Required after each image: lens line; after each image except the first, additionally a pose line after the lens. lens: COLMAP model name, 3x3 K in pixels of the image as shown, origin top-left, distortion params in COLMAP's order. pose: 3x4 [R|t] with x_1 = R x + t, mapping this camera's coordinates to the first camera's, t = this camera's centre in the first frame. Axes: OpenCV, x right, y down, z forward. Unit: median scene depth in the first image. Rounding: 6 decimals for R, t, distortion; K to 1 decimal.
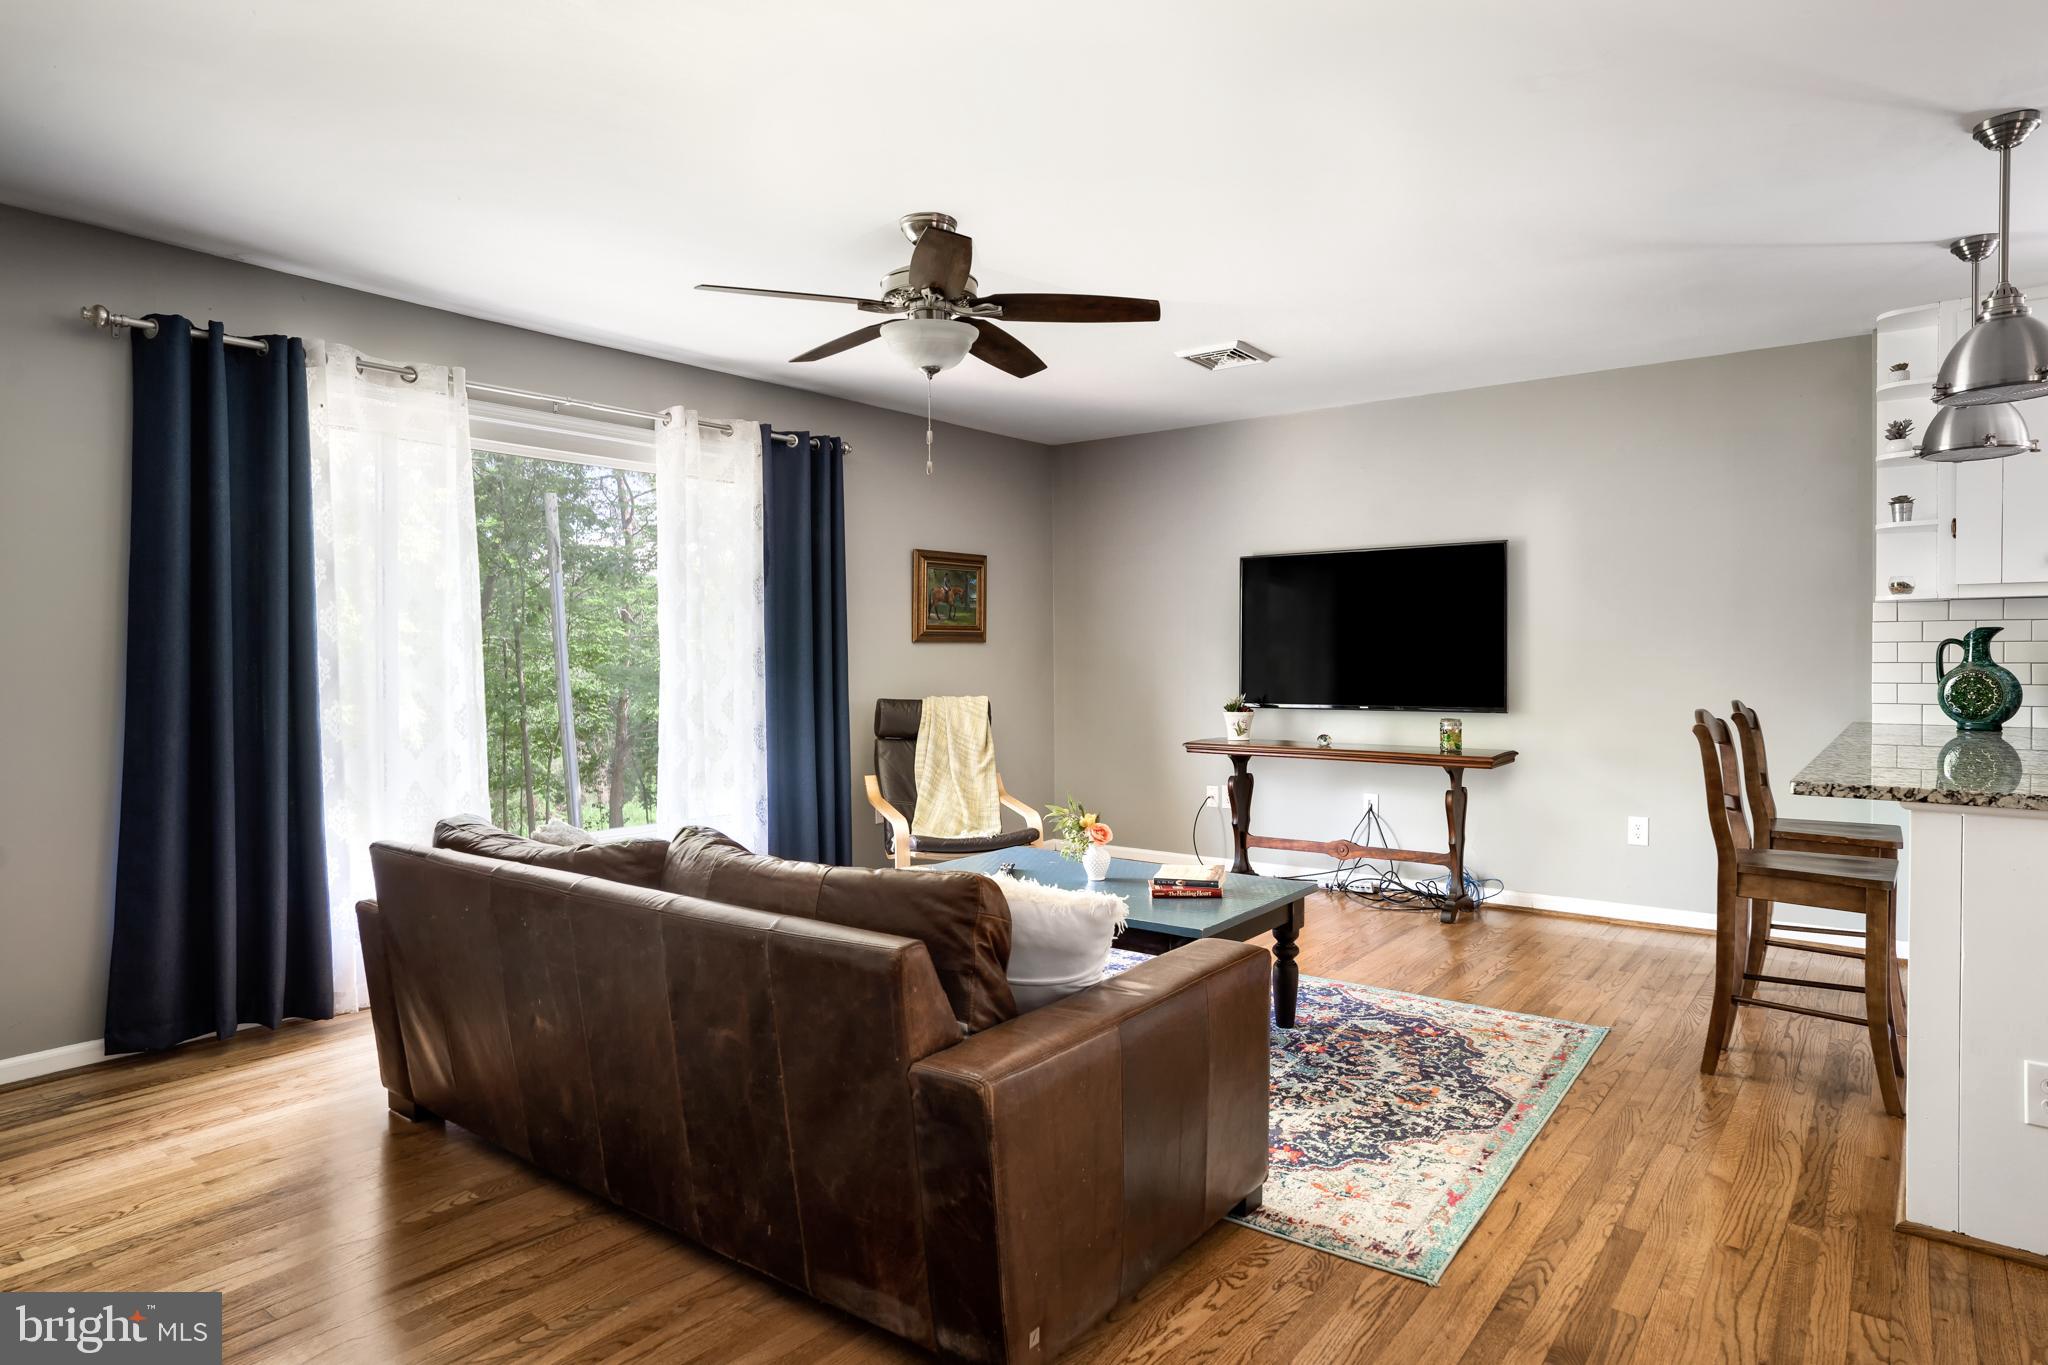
lens RADIAL K [[1164.9, 0, 1033.8], [0, 1164.9, 679.2], [0, 0, 1]] dist [-0.046709, 0.031259]
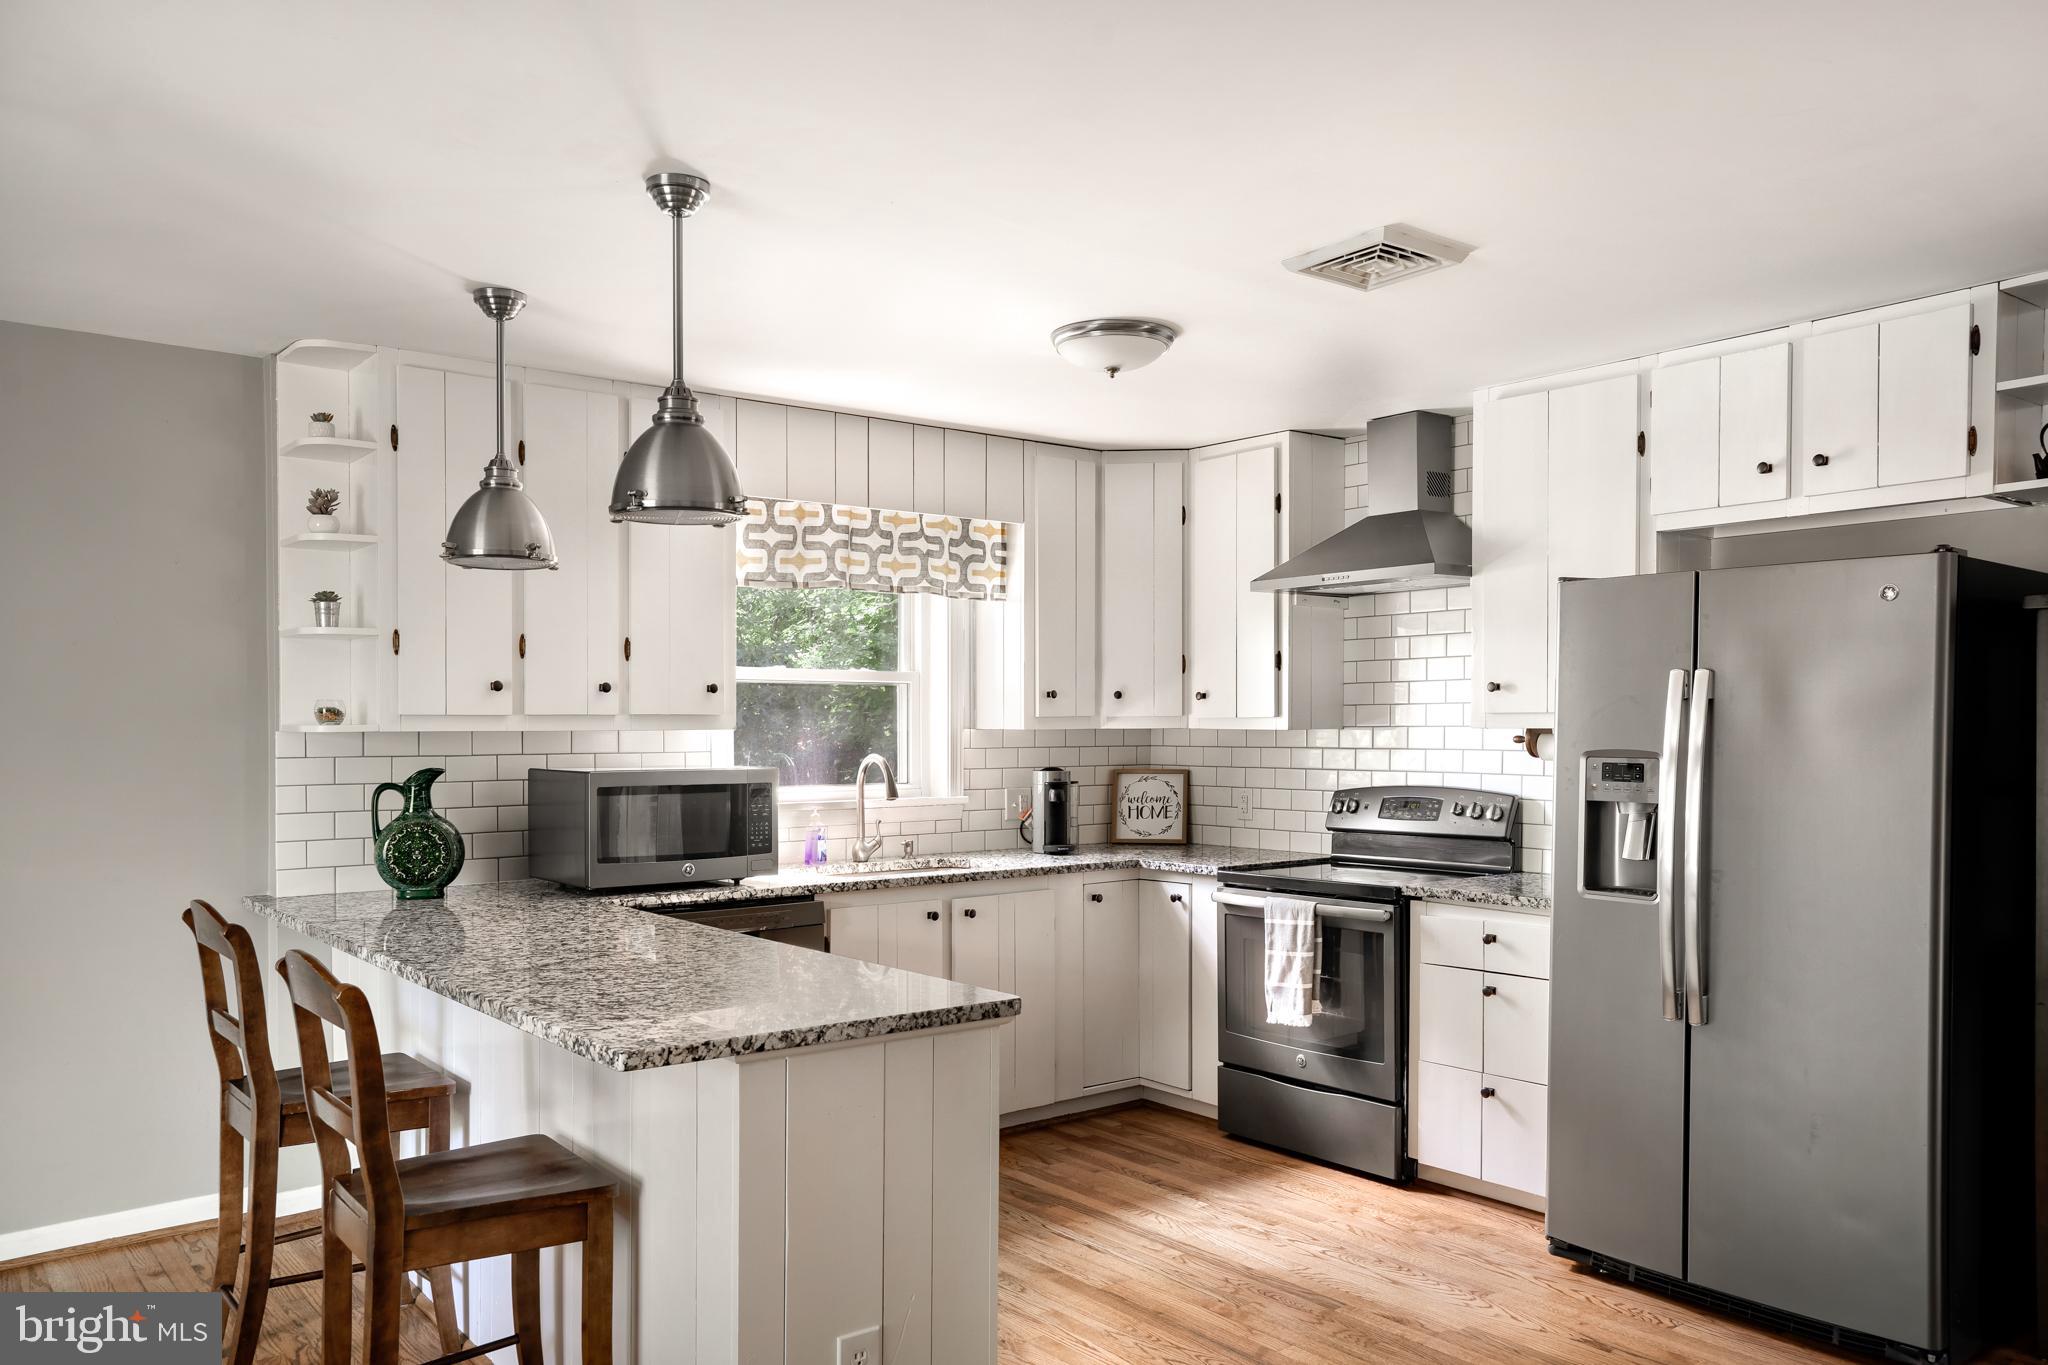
lens RADIAL K [[1518.5, 0, 1037.9], [0, 1518.5, 756.1], [0, 0, 1]] dist [0.008564, 0.006122]
pose [[0.235685, -0.015868, 0.971700, -0.103514], [0.019645, 0.999740, 0.011561, -0.060872], [-0.971631, 0.016364, 0.235936, 0.350593]]
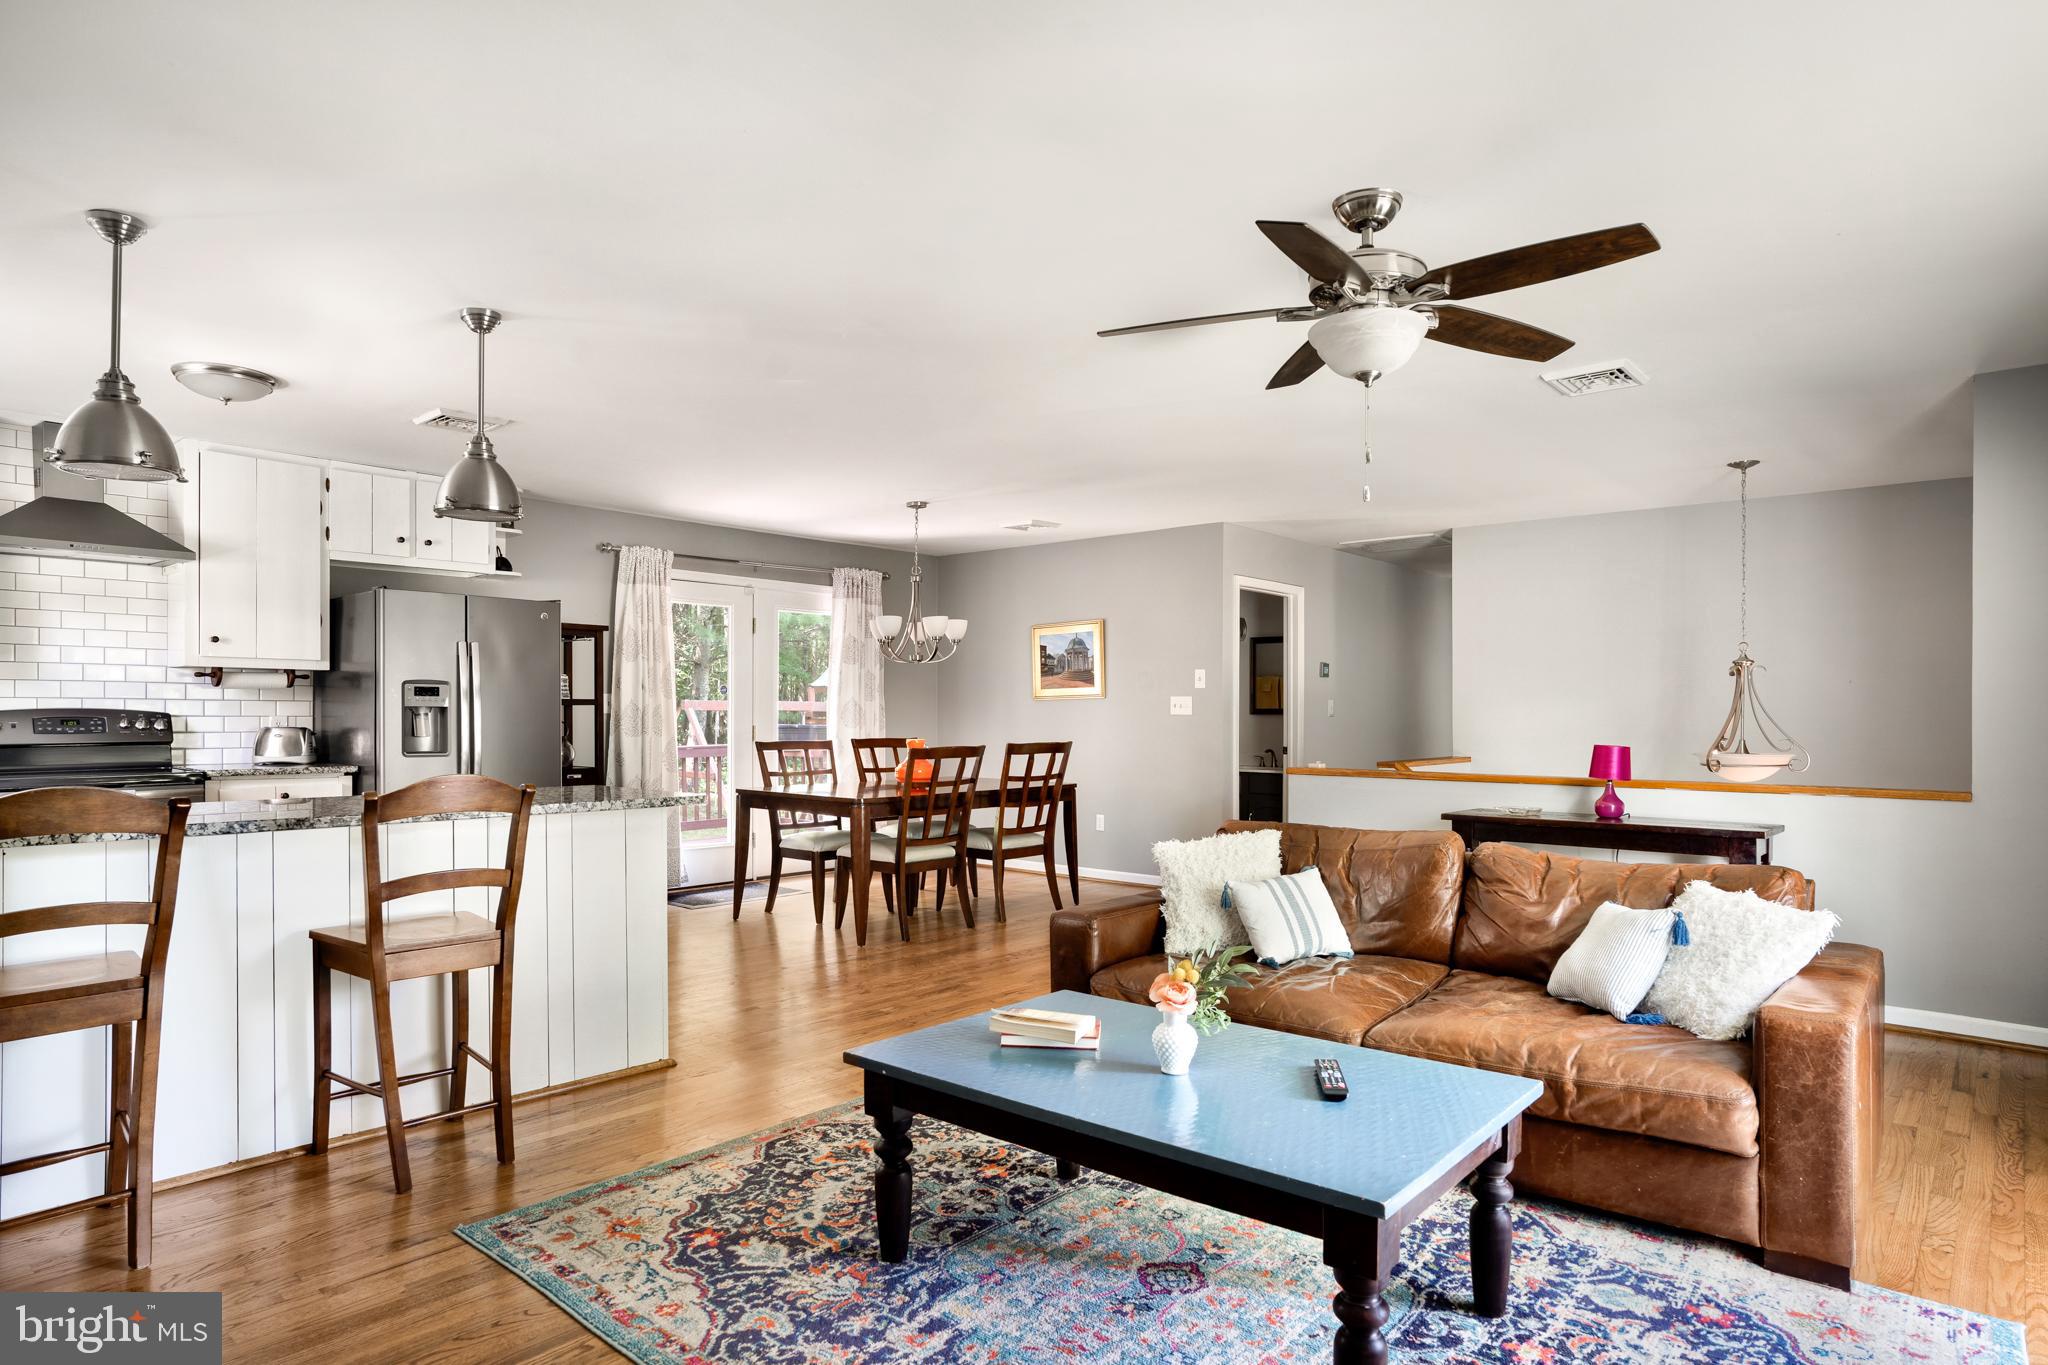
lens RADIAL K [[1164.9, 0, 1033.8], [0, 1164.9, 710.1], [0, 0, 1]] dist [-0.046709, 0.031259]
pose [[-0.998505, -0.001114, 0.054645, 0.094754], [-0.000249, 0.999875, 0.015840, -0.031689], [-0.054656, 0.015803, -0.998380, 1.612008]]
